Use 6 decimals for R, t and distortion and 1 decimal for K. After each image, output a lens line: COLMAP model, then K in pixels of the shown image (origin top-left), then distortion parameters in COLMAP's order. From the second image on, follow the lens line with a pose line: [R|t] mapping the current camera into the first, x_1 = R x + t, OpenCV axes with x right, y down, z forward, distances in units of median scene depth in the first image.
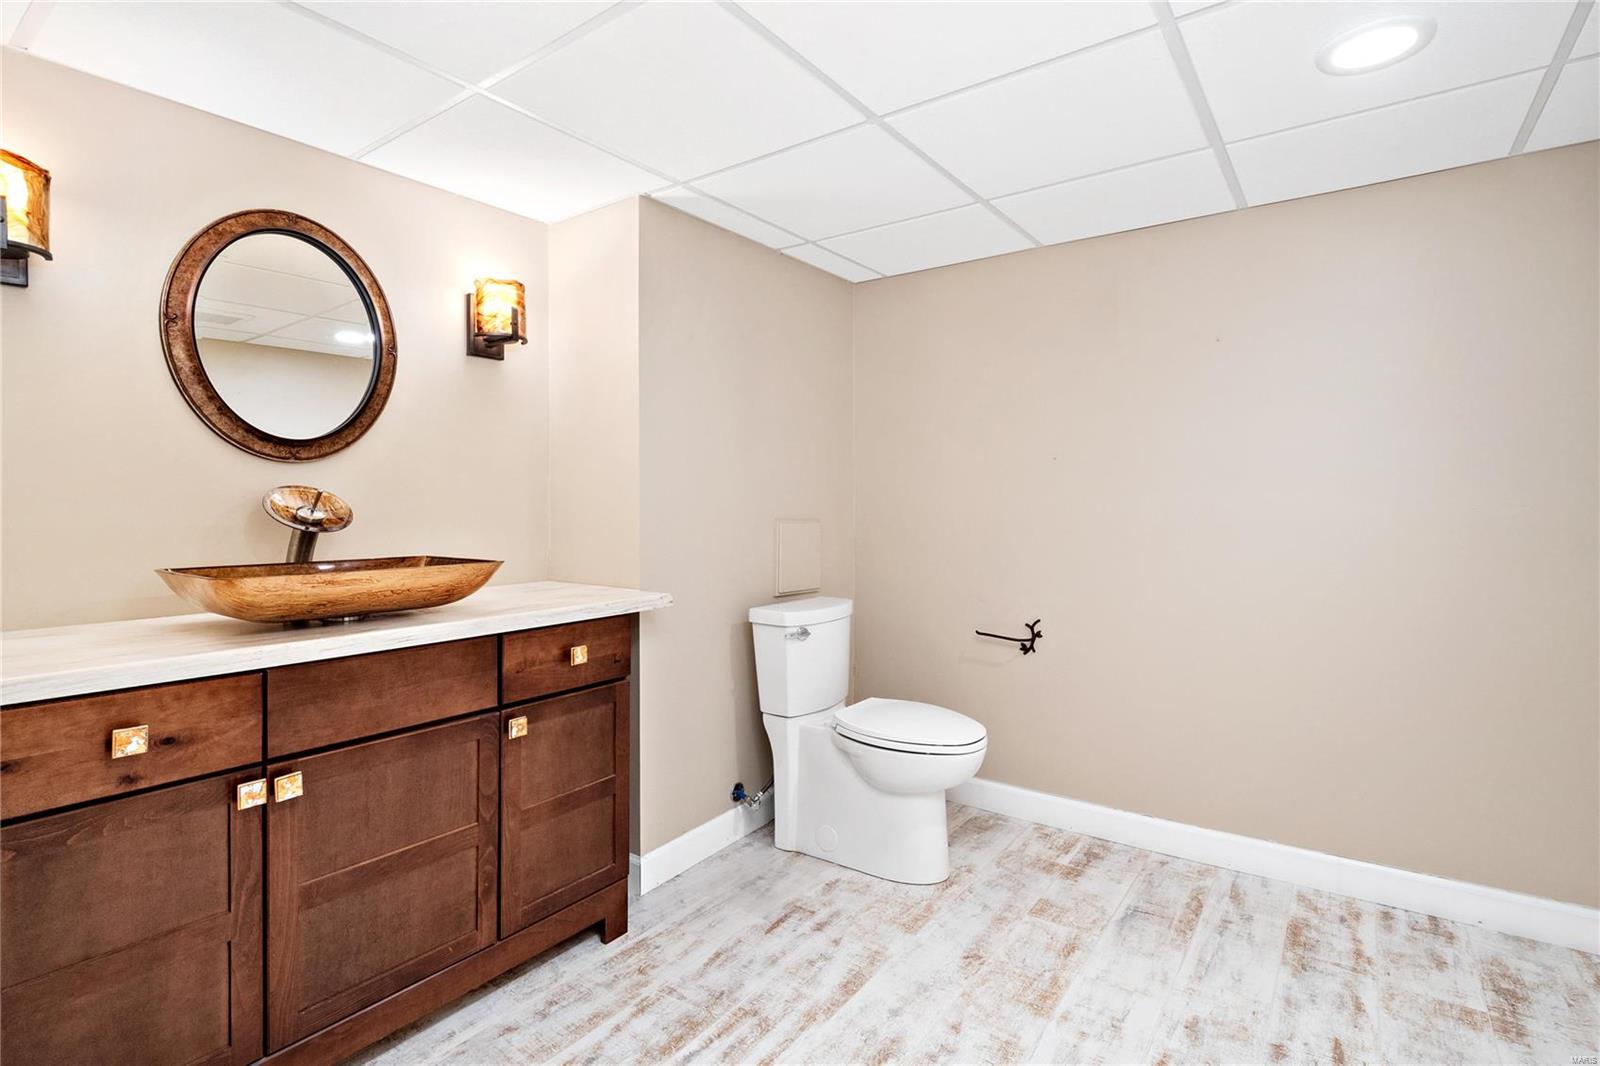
lens RADIAL K [[764.4, 0, 790.3], [0, 764.4, 519.9], [0, 0, 1]] dist [-0.000042, -0.000298]
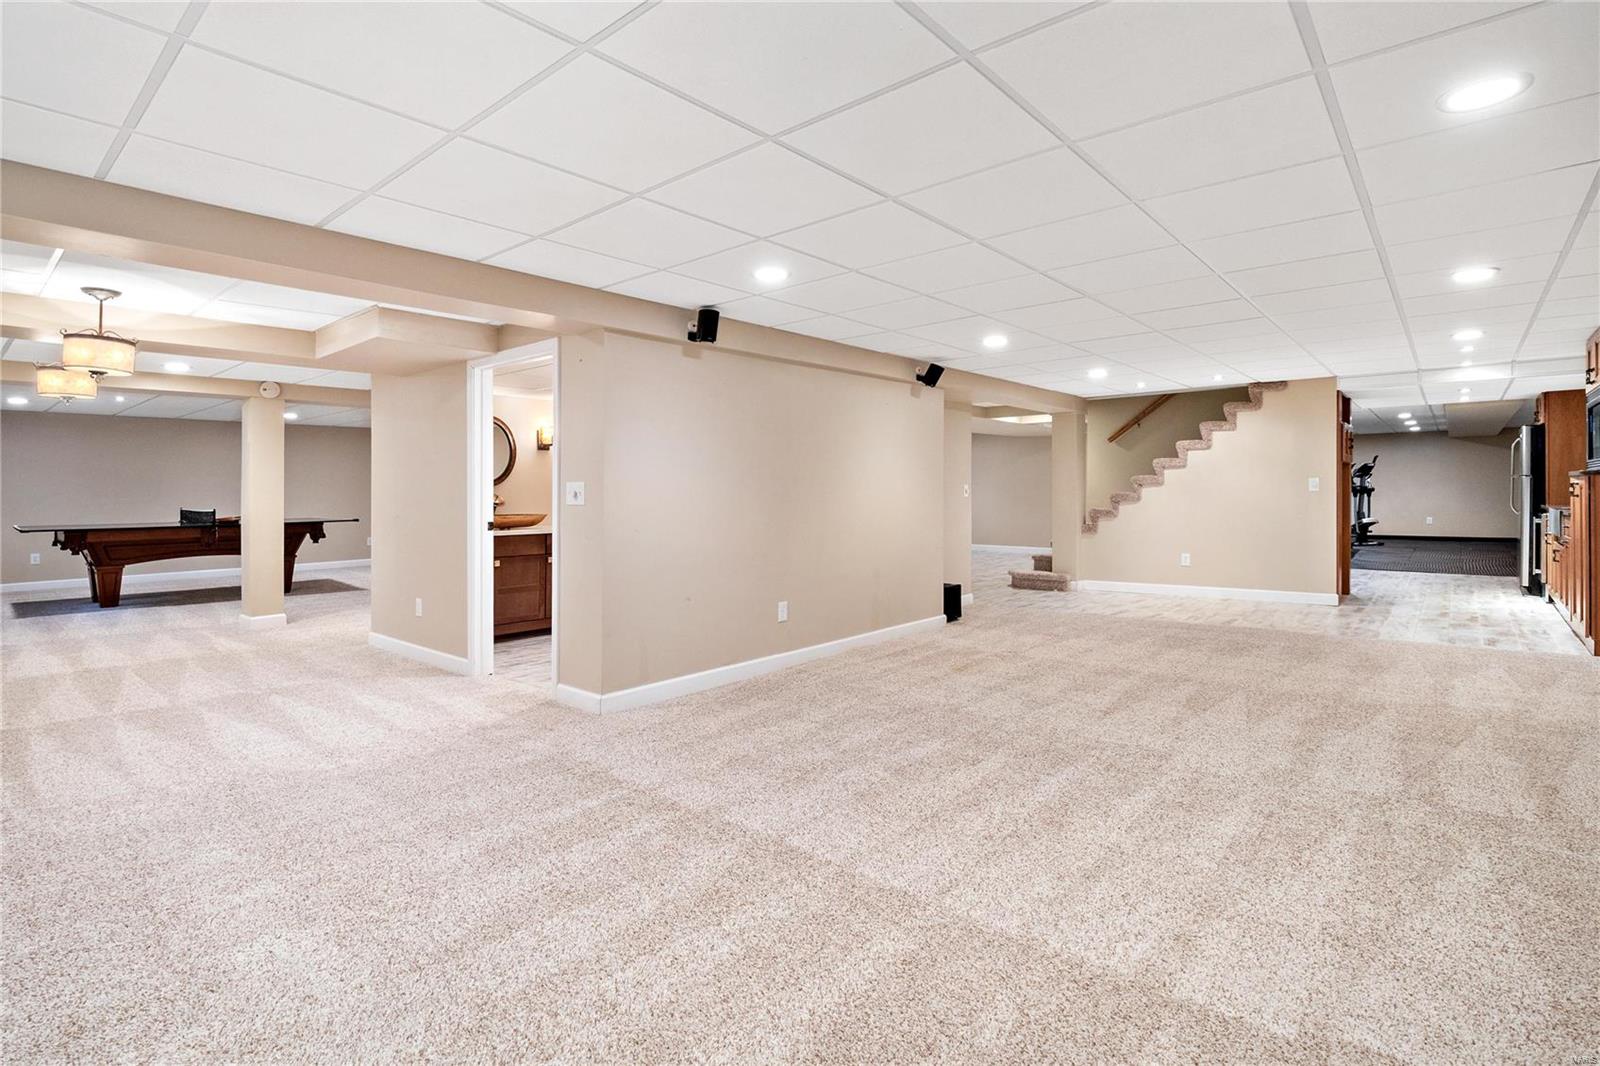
lens RADIAL K [[764.4, 0, 790.3], [0, 764.4, 519.9], [0, 0, 1]] dist [-0.000042, -0.000298]
pose [[0.996815, 0.000238, -0.079748, 0.845871], [-0.000644, 0.999987, -0.005074, 0.077912], [0.079746, 0.005109, 0.996802, -2.004530]]
